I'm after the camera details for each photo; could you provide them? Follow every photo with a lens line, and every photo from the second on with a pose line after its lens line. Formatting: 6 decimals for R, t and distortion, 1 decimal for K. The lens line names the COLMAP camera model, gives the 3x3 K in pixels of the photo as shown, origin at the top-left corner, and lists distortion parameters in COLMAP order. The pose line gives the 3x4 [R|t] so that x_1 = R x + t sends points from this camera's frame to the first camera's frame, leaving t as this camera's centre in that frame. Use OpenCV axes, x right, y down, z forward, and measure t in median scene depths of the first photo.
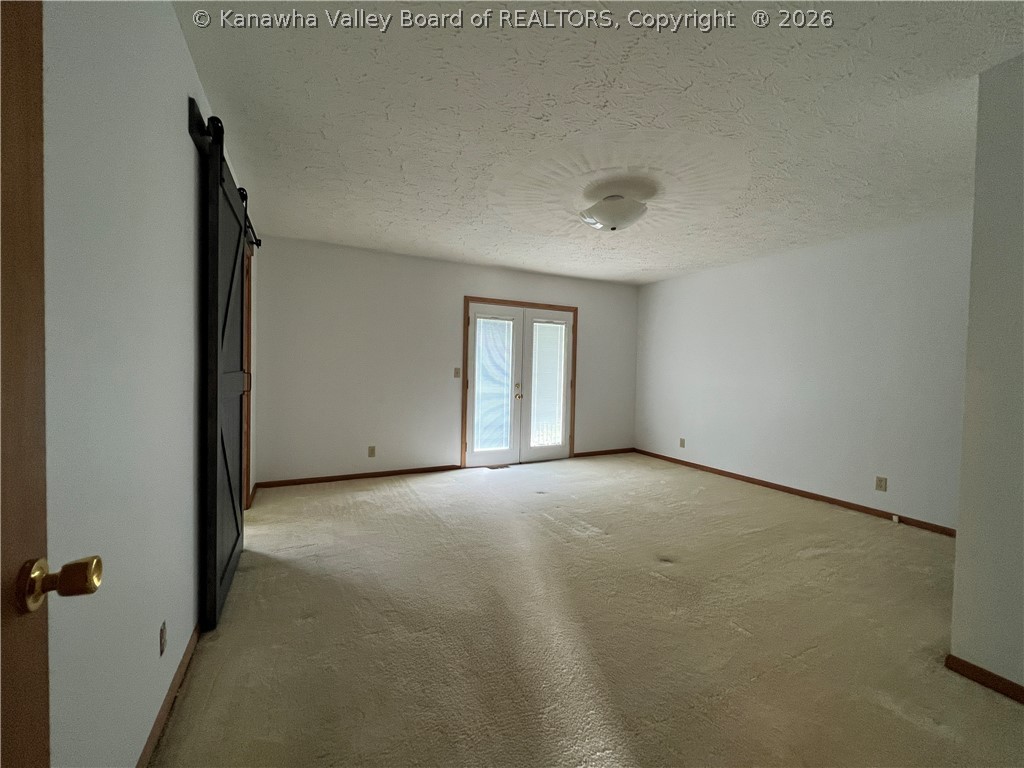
lens RADIAL K [[412.8, 0, 506.8], [0, 412.8, 379.9], [0, 0, 1]] dist [0.000554, 0.000007]
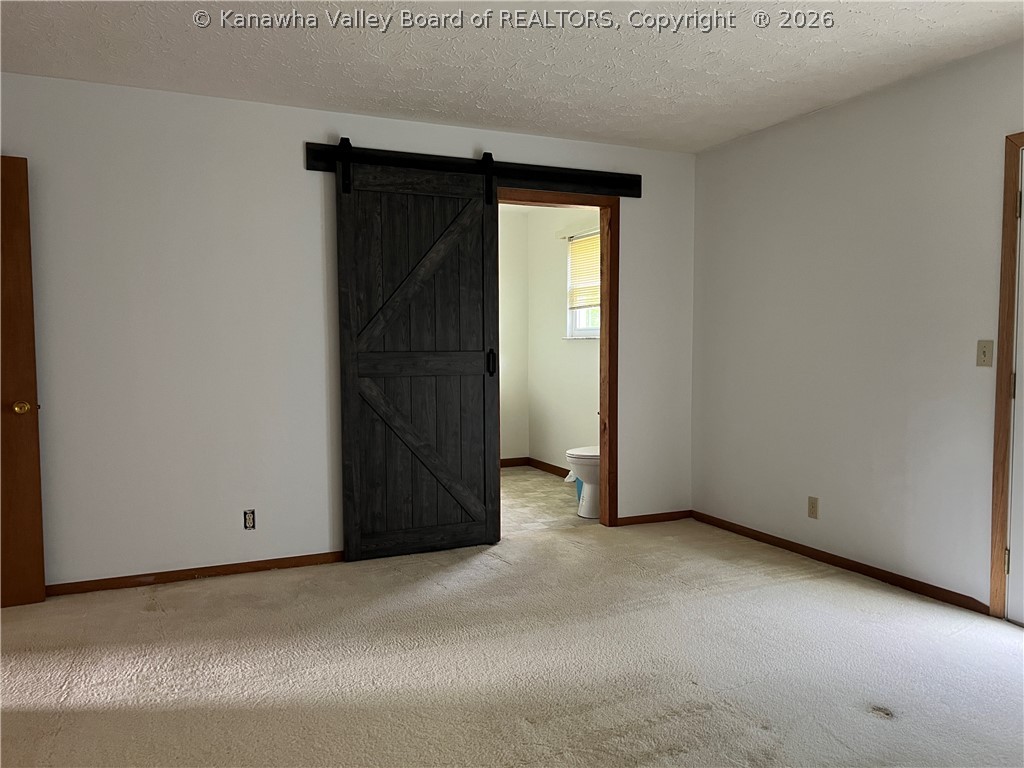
lens RADIAL K [[773.1, 0, 512.0], [0, 773.1, 384.0], [0, 0, 1]] dist [0.009681, 0.000890]
pose [[-0.033512, 0.032468, -0.998911, 0.653149], [-0.025575, 0.999117, 0.033332, -0.002254], [0.999111, 0.026664, -0.032652, 0.662924]]
